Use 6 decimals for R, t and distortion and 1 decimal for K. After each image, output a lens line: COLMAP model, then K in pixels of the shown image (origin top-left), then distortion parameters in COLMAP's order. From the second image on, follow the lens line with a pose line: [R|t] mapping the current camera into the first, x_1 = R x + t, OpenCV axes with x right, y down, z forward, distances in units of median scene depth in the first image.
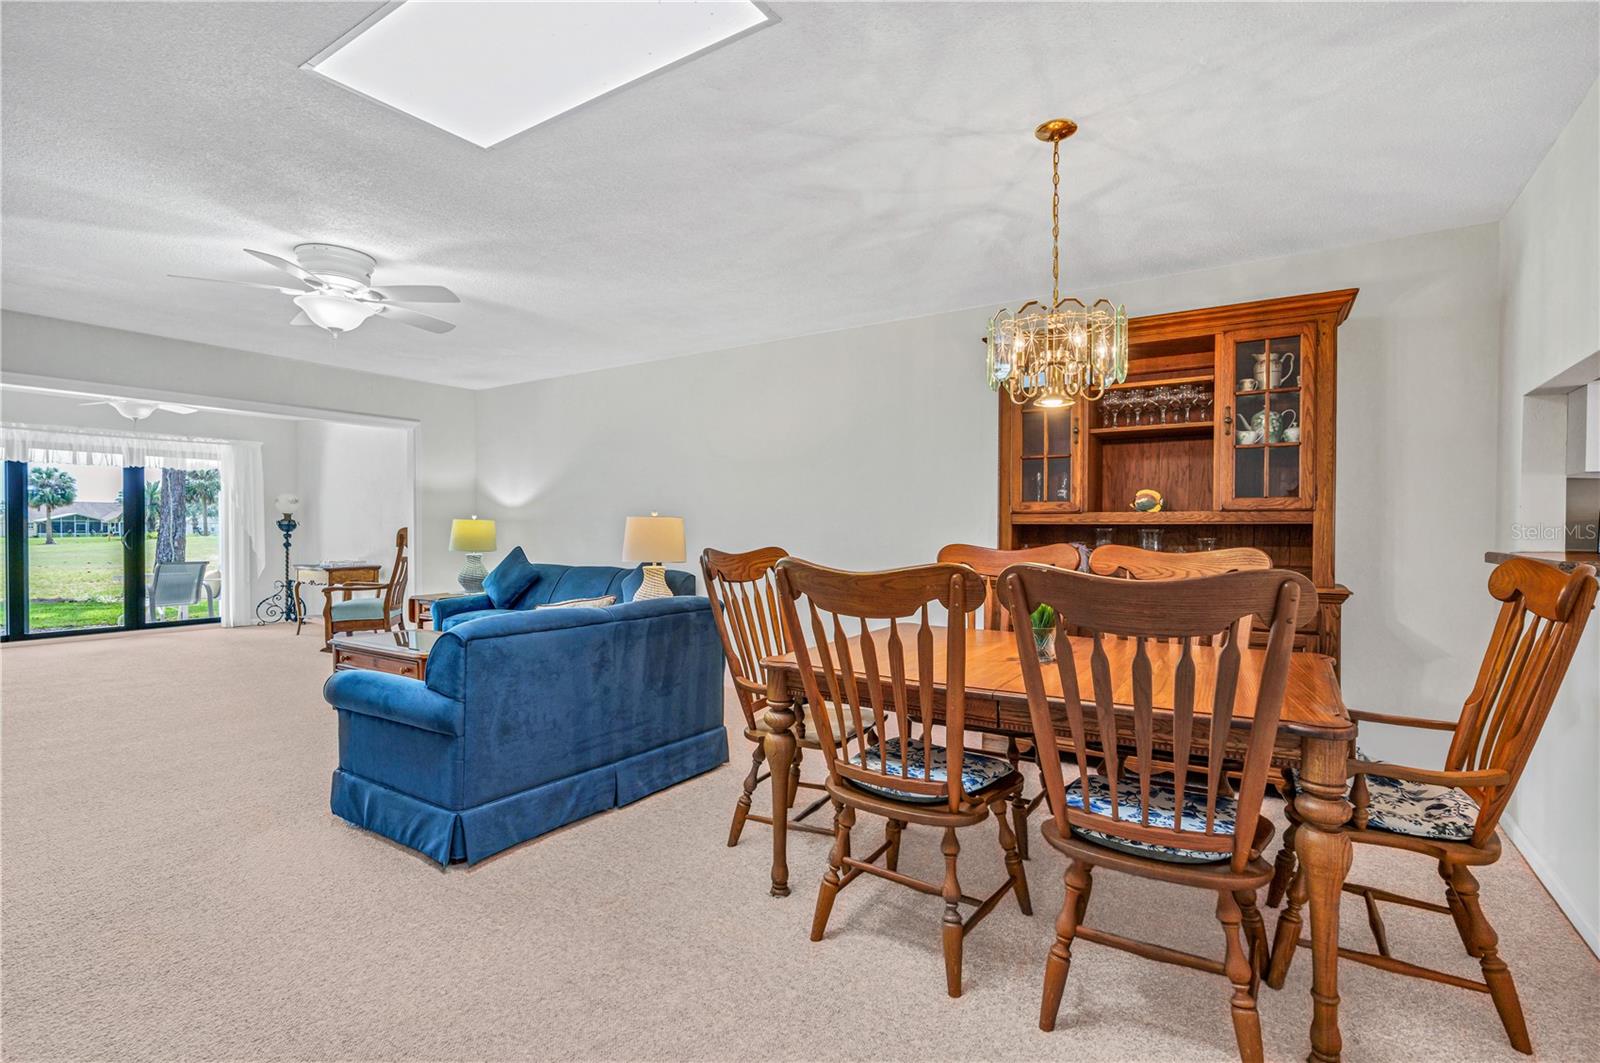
lens RADIAL K [[717.9, 0, 800.0], [0, 717.9, 531.5], [0, 0, 1]] dist [0.002925, 0.000986]
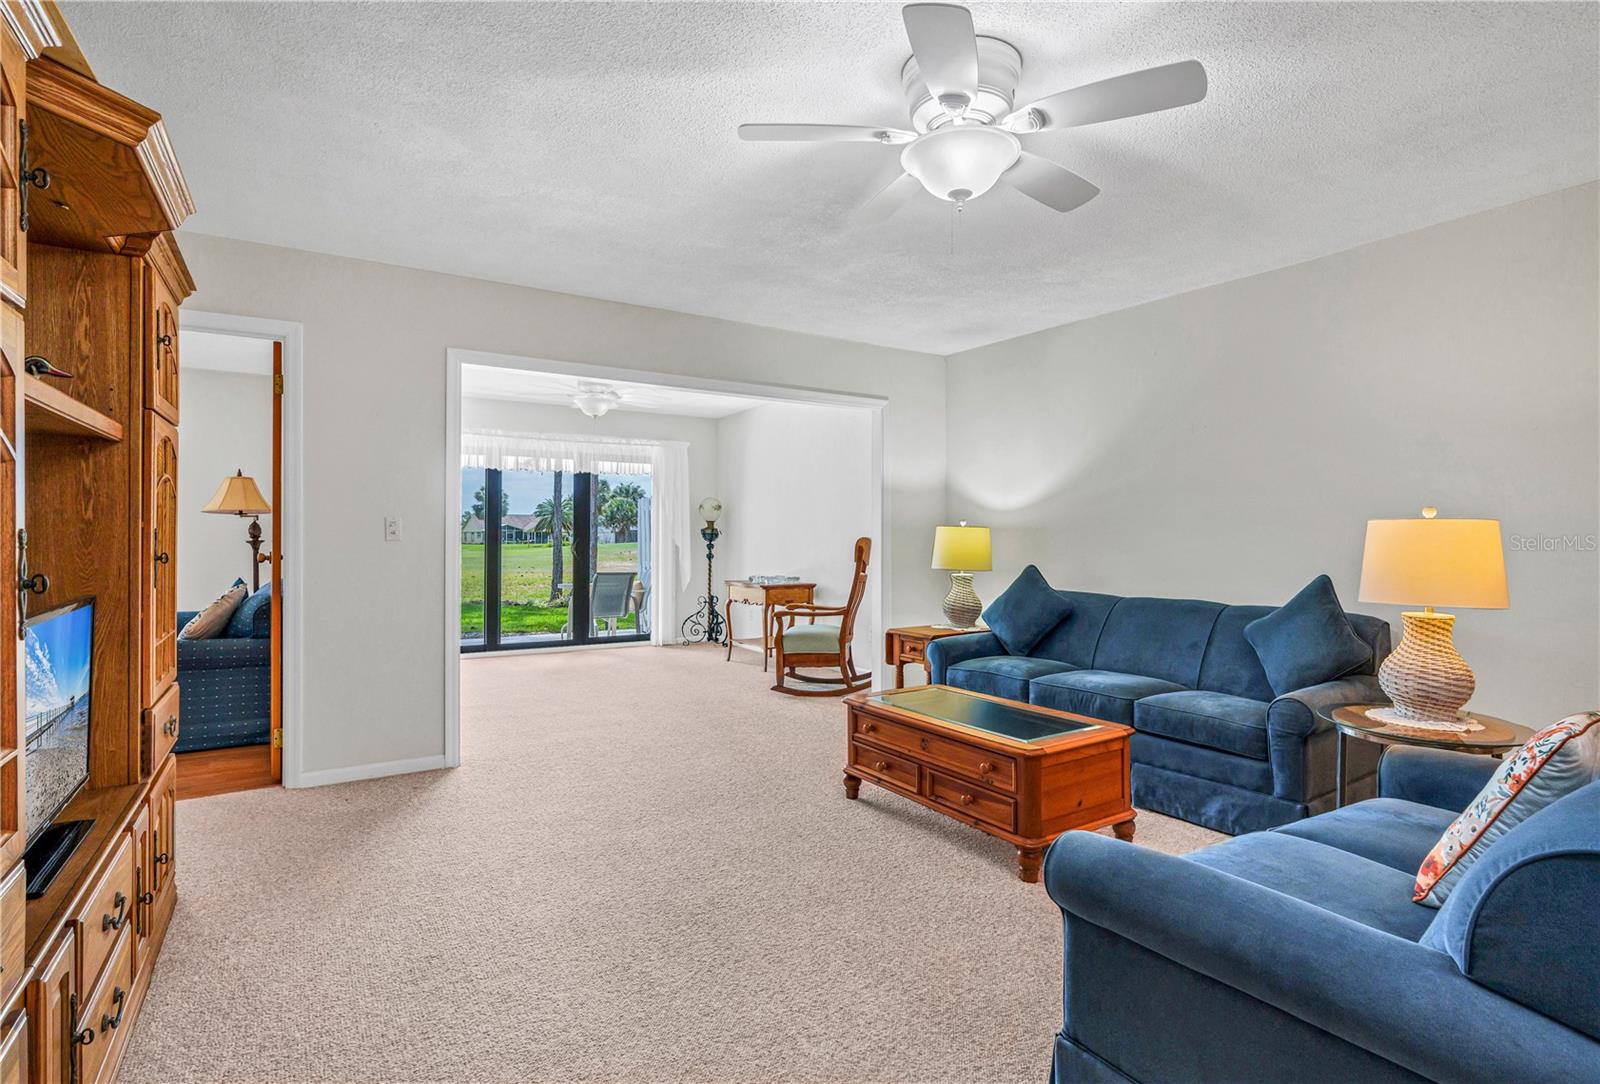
lens RADIAL K [[795.8, 0, 800.0], [0, 795.8, 542.0], [0, 0, 1]] dist [-0.001262, 0.000021]
pose [[0.908591, 0.004841, -0.417658, -0.247377], [-0.004461, 0.999988, 0.001887, -0.001975], [0.417662, 0.000149, 0.908602, 0.183377]]
